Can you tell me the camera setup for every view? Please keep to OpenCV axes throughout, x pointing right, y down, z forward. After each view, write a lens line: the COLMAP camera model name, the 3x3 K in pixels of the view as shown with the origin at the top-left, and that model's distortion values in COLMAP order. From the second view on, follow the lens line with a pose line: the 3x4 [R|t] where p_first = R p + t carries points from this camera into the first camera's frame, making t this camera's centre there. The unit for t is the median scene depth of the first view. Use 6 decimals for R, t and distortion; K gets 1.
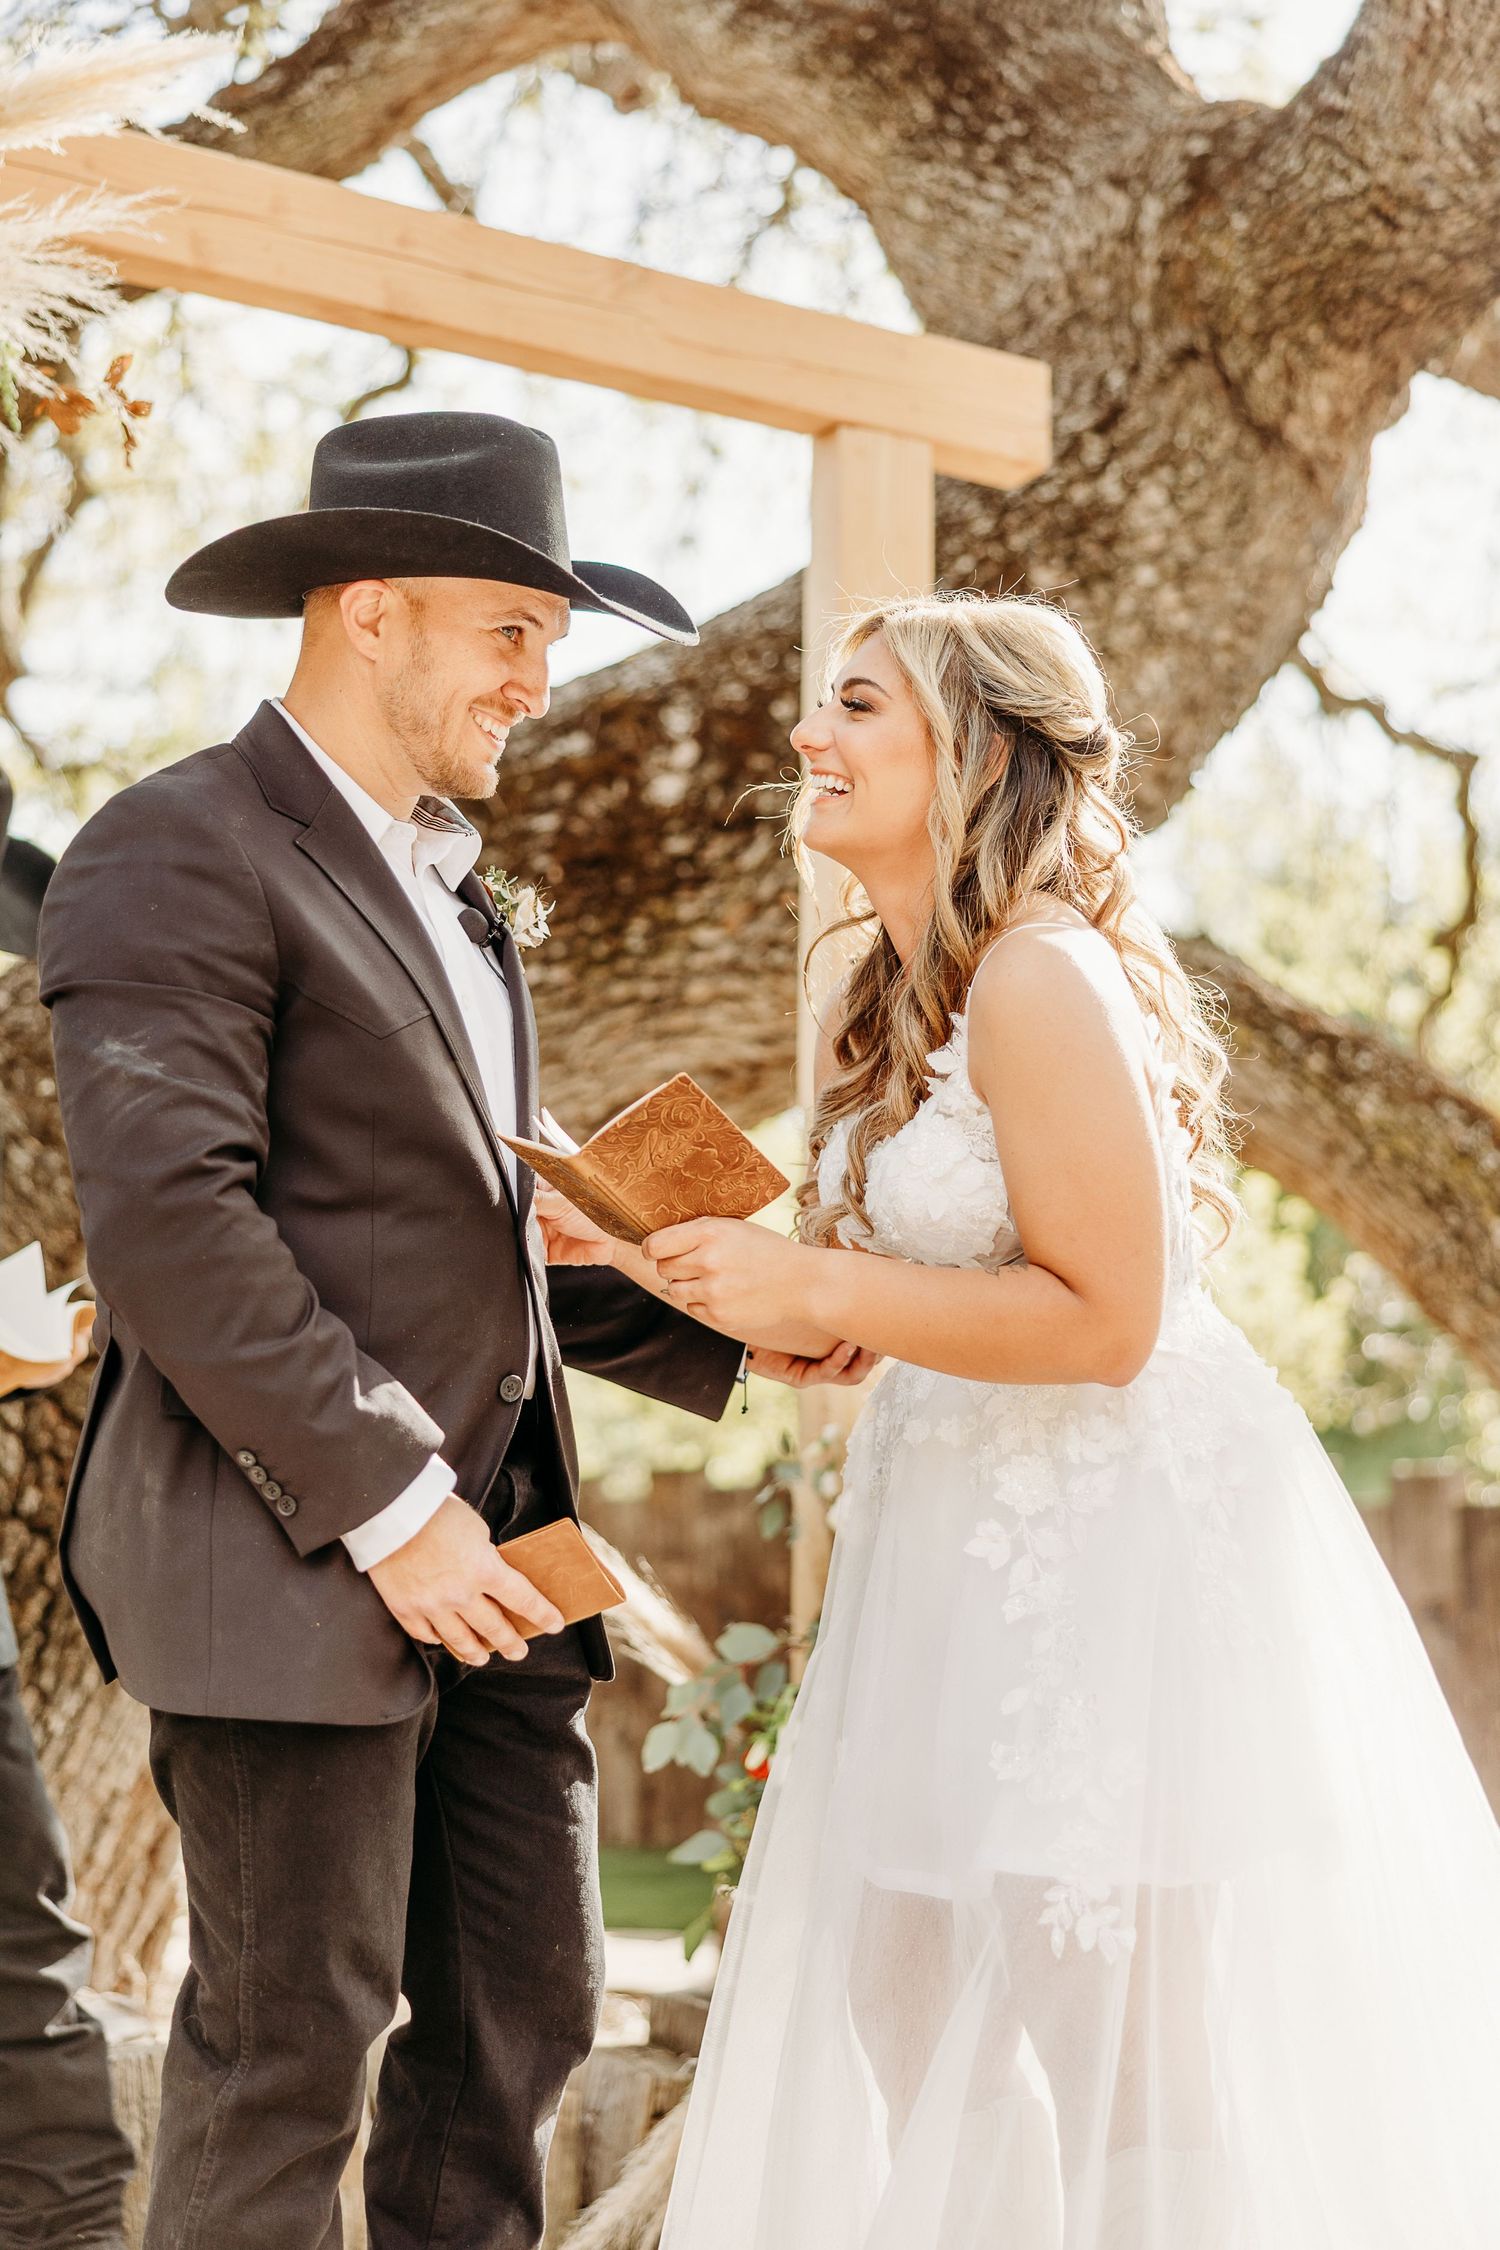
lens RADIAL K [[3403.5, 0, 706.1], [0, 3403.5, 1093.0], [0, 0, 1]] dist [0.002611, 0.000000]
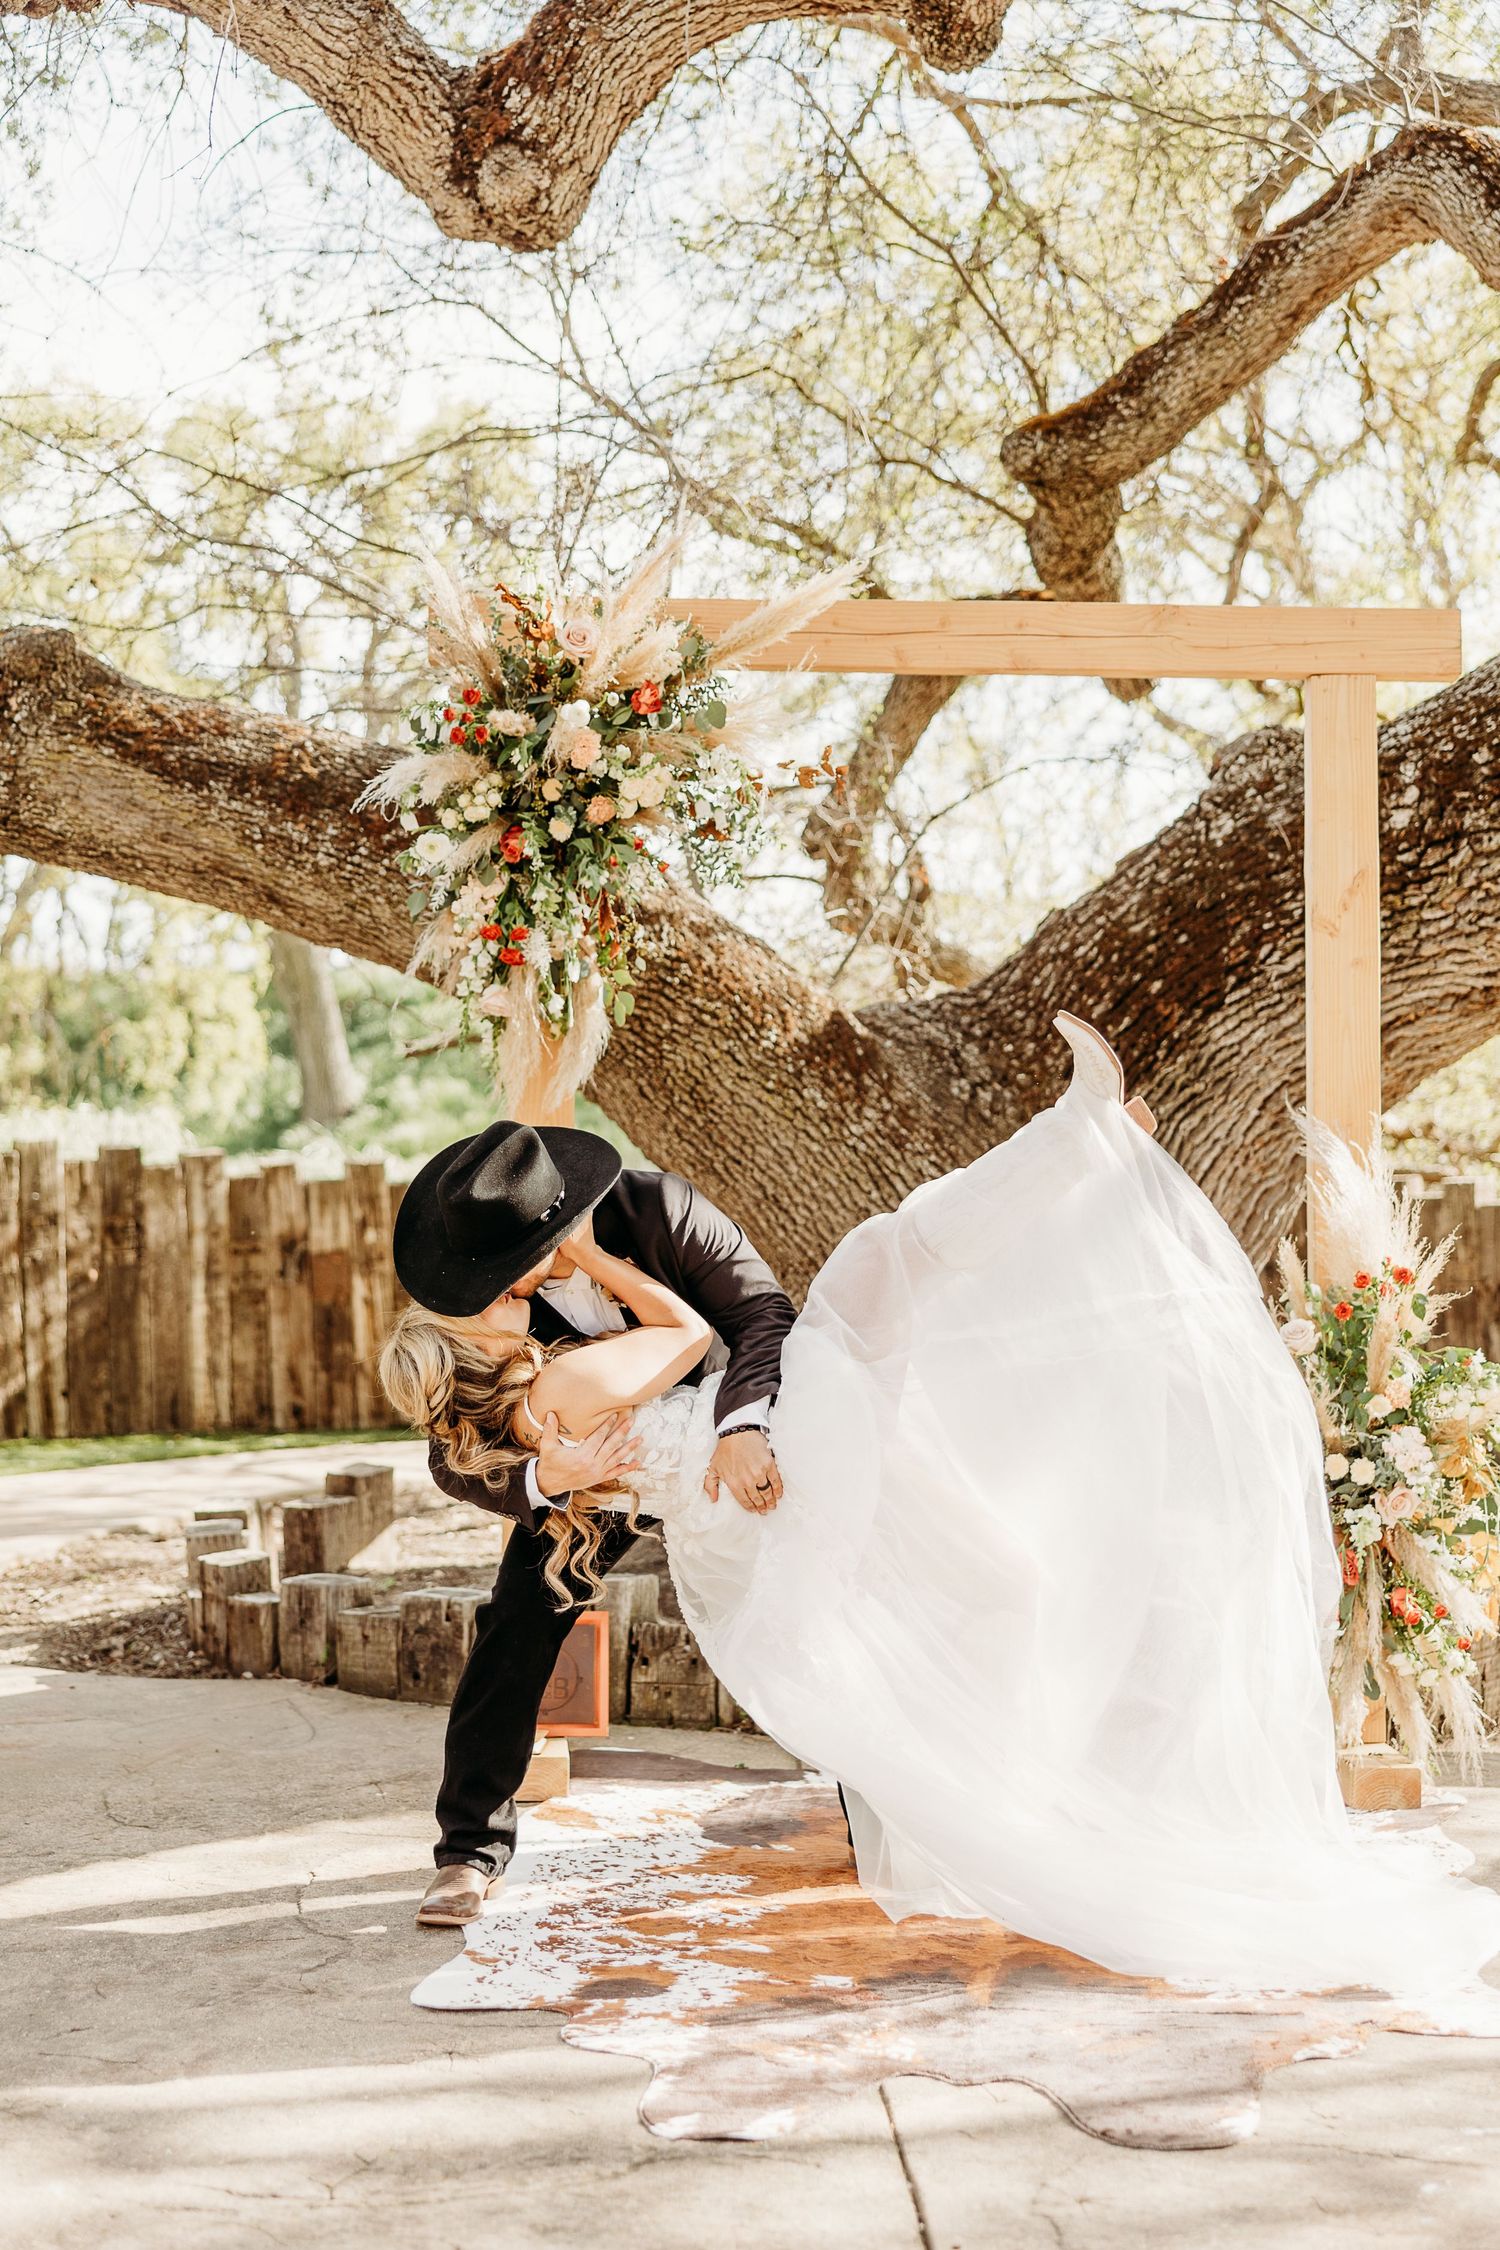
lens RADIAL K [[2988.9, 0, 760.1], [0, 2988.9, 1090.1], [0, 0, 1]] dist [0.012936, 0.000000]
pose [[0.881064, -0.040855, -0.471229, 0.340914], [0.089771, 0.992598, 0.081789, -0.098127], [0.464400, -0.114364, 0.878211, -0.305023]]
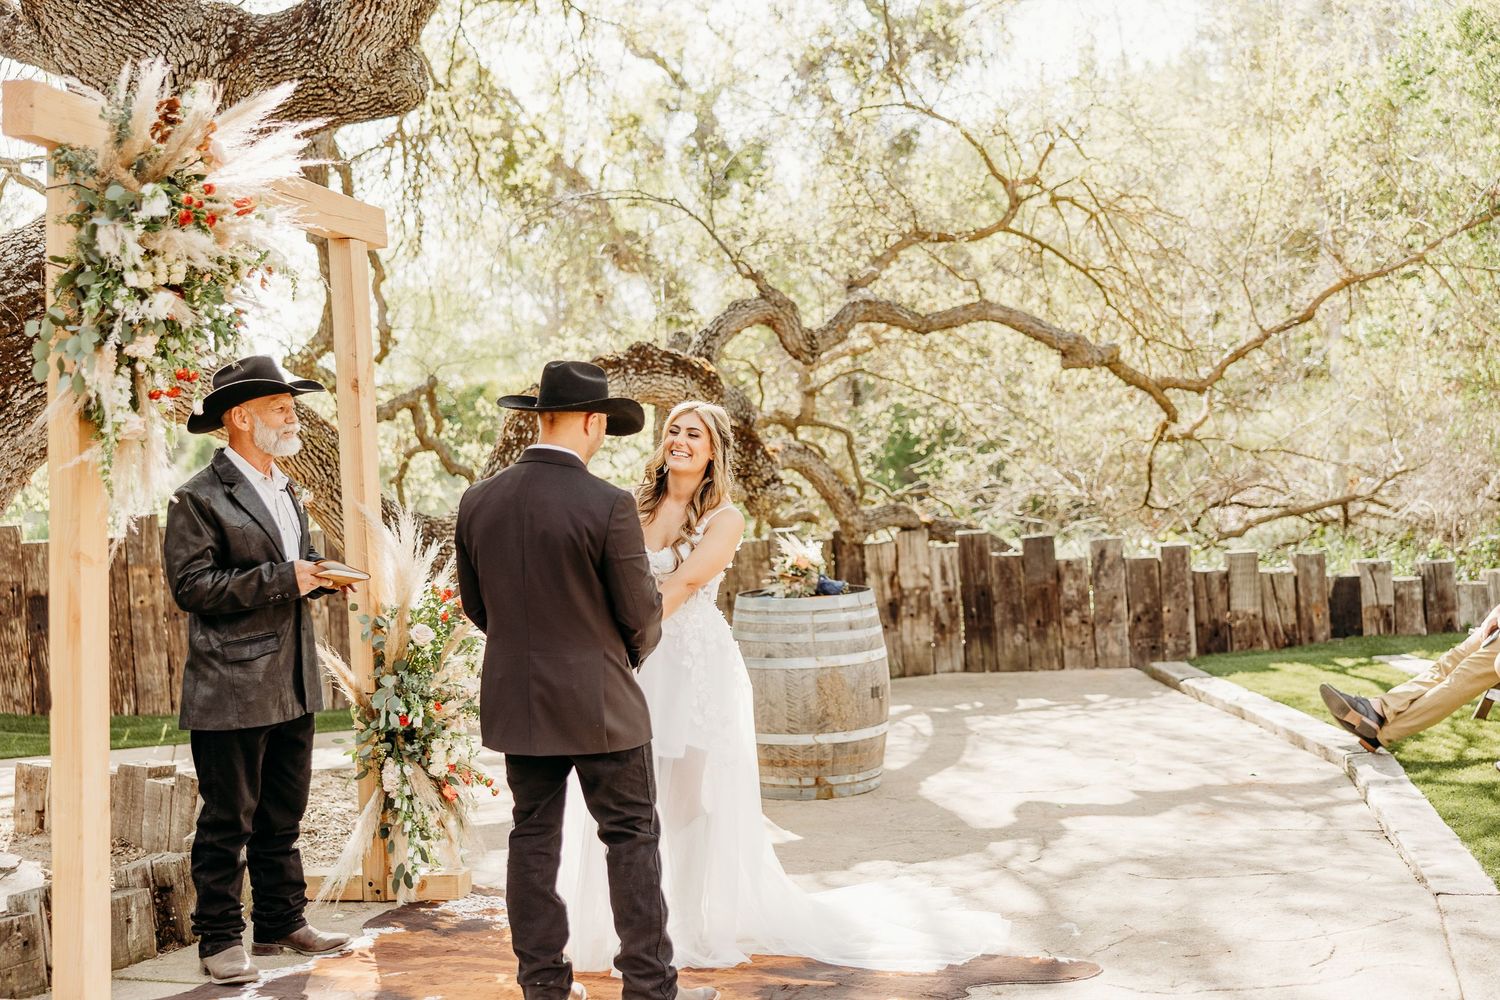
lens RADIAL K [[1736.0, 0, 750.9], [0, 1736.0, 505.7], [0, 0, 1]] dist [-0.000474, 0.000000]
pose [[0.650214, -0.059859, 0.757390, -0.585090], [-0.060245, 0.989690, 0.129938, -0.128461], [-0.757359, -0.130117, 0.639904, -0.120699]]
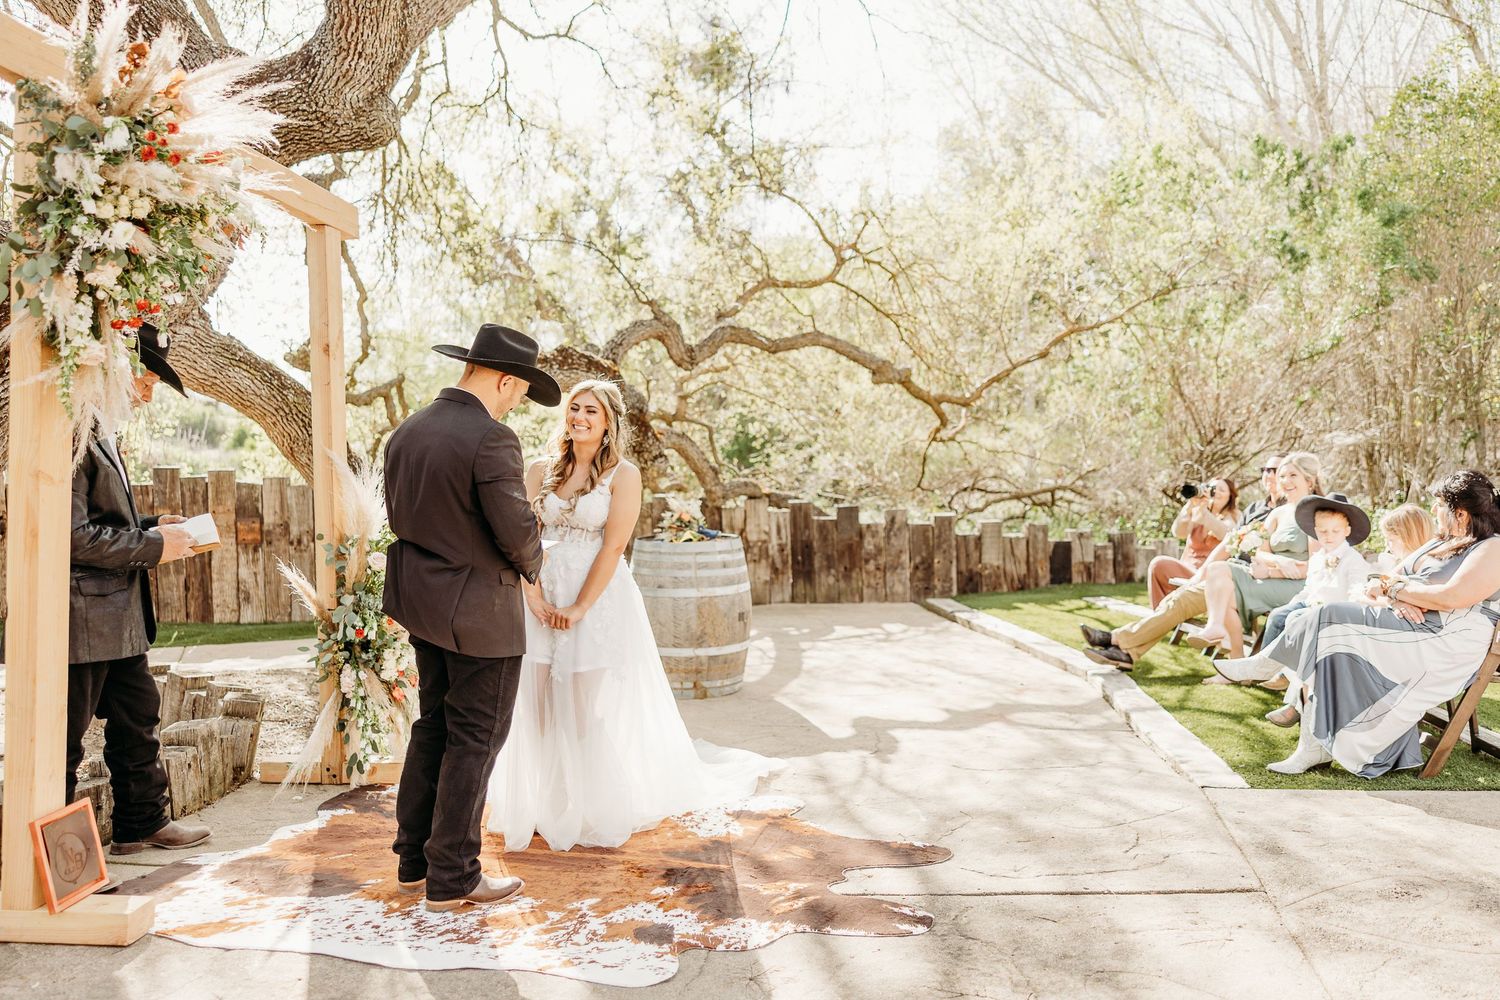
lens RADIAL K [[1151.1, 0, 748.0], [0, 1151.1, 506.8], [0, 0, 1]] dist [0.008273, -0.006378]
pose [[0.565437, -0.051279, 0.823196, -0.463518], [-0.105817, 0.985307, 0.134061, -0.084323], [-0.817975, -0.162911, 0.551703, 0.012522]]
